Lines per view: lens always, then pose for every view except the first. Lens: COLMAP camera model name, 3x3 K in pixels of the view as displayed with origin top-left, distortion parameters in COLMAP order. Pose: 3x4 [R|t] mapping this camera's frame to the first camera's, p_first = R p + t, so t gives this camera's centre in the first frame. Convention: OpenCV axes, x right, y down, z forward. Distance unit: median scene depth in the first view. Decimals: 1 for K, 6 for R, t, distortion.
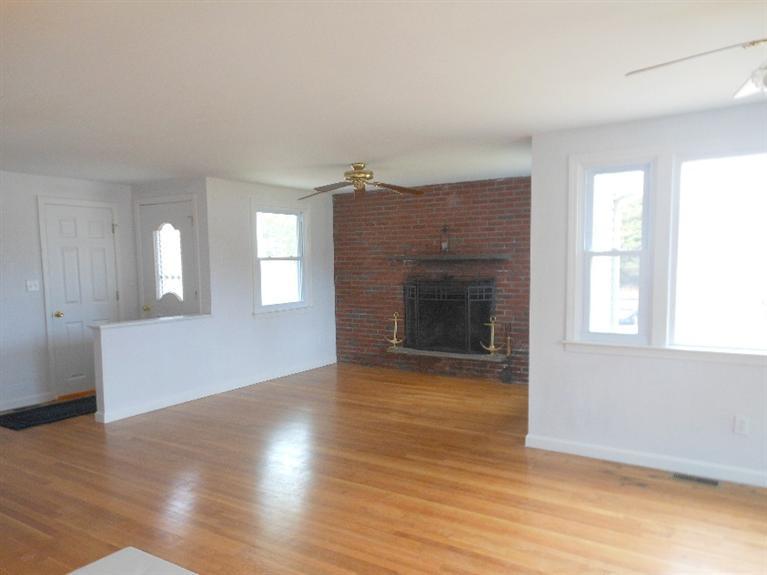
lens RADIAL K [[595.0, 0, 384.5], [0, 595.0, 327.2], [0, 0, 1]] dist [0.007779, 0.000815]
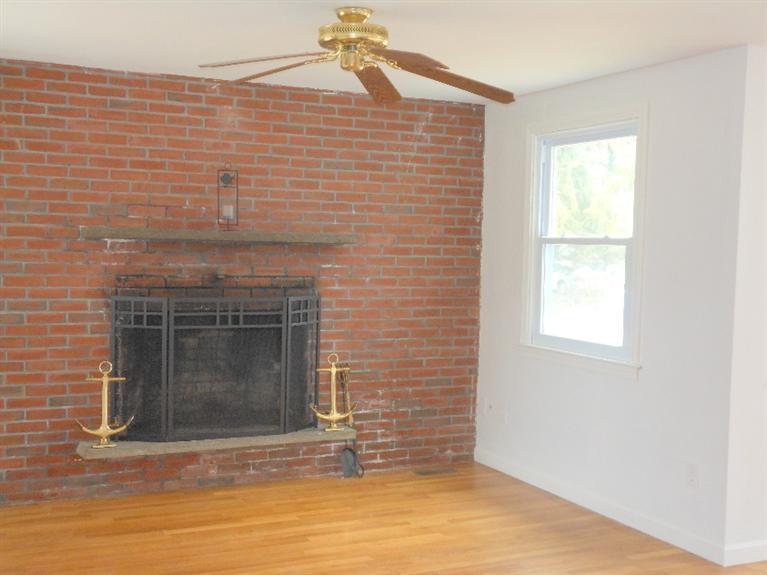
lens RADIAL K [[956.1, 0, 384.8], [0, 956.1, 317.4], [0, 0, 1]] dist [0.050284, -0.034828]
pose [[0.513336, -0.041983, 0.857160, -0.488143], [0.068667, 0.997610, 0.007739, -0.050966], [-0.855436, 0.054886, 0.514992, 0.509459]]
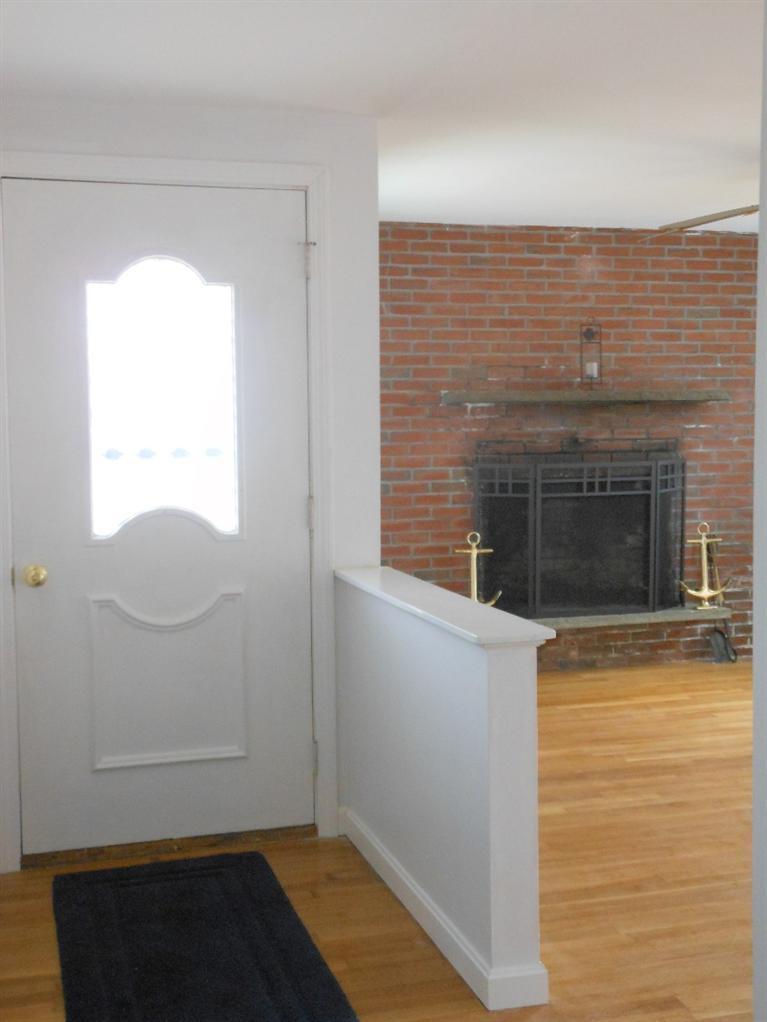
lens RADIAL K [[1274.0, 0, 382.9], [0, 1274.0, 502.7], [0, 0, 1]] dist [0.050284, -0.034828]
pose [[0.640519, -0.048895, 0.766384, -0.714611], [0.088636, 0.996008, -0.010534, -0.043998], [-0.762810, 0.074676, 0.642296, 0.526148]]
